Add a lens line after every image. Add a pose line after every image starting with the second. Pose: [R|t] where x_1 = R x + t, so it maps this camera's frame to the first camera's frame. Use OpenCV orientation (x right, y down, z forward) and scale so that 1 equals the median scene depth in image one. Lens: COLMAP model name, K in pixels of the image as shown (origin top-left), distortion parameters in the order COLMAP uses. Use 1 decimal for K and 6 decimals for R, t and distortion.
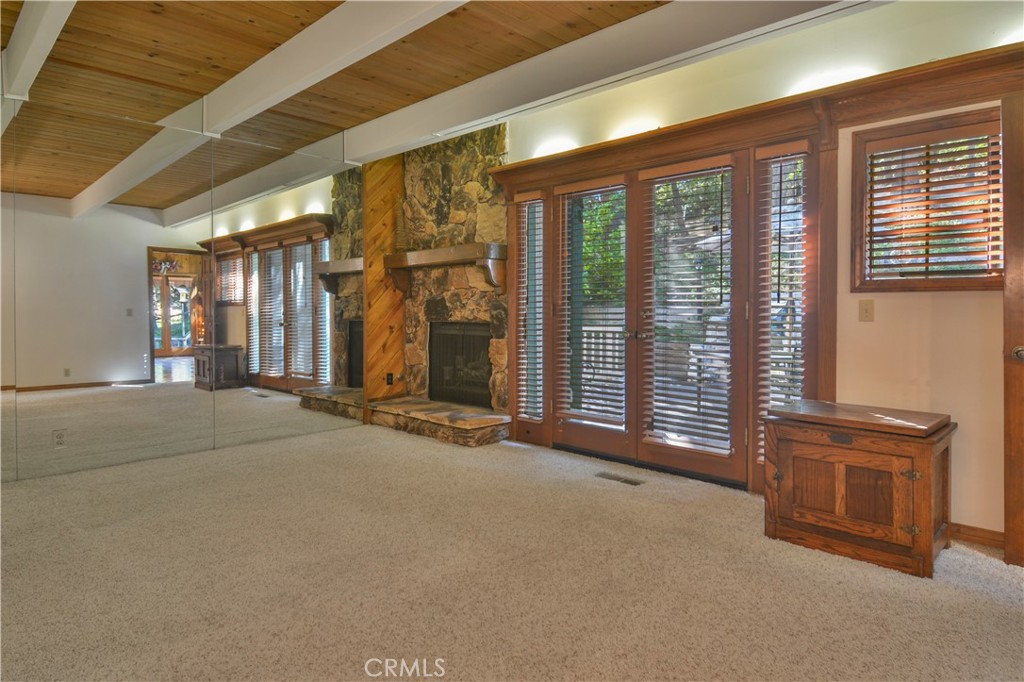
lens RADIAL K [[591.7, 0, 519.6], [0, 591.7, 311.9], [0, 0, 1]] dist [0.031558, -0.041884]
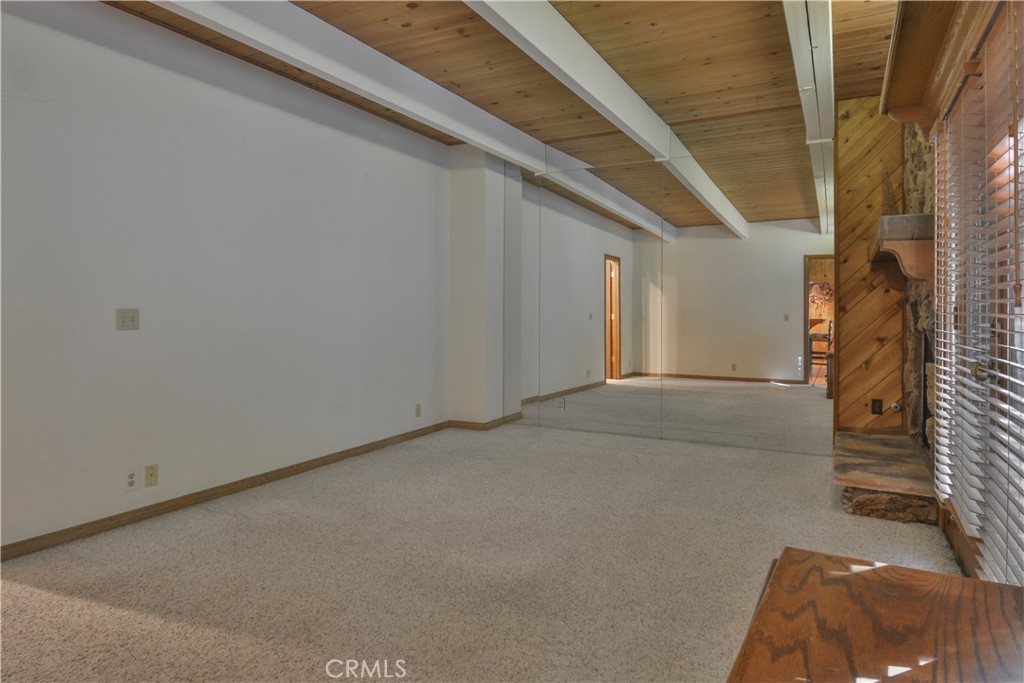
lens RADIAL K [[591.7, 0, 519.6], [0, 591.7, 312.4], [0, 0, 1]] dist [0.031558, -0.041884]
pose [[0.276217, -0.000125, -0.961095, 0.392677], [-0.007810, 0.999967, -0.002375, -0.003023], [0.961063, 0.008162, 0.276207, 0.345142]]
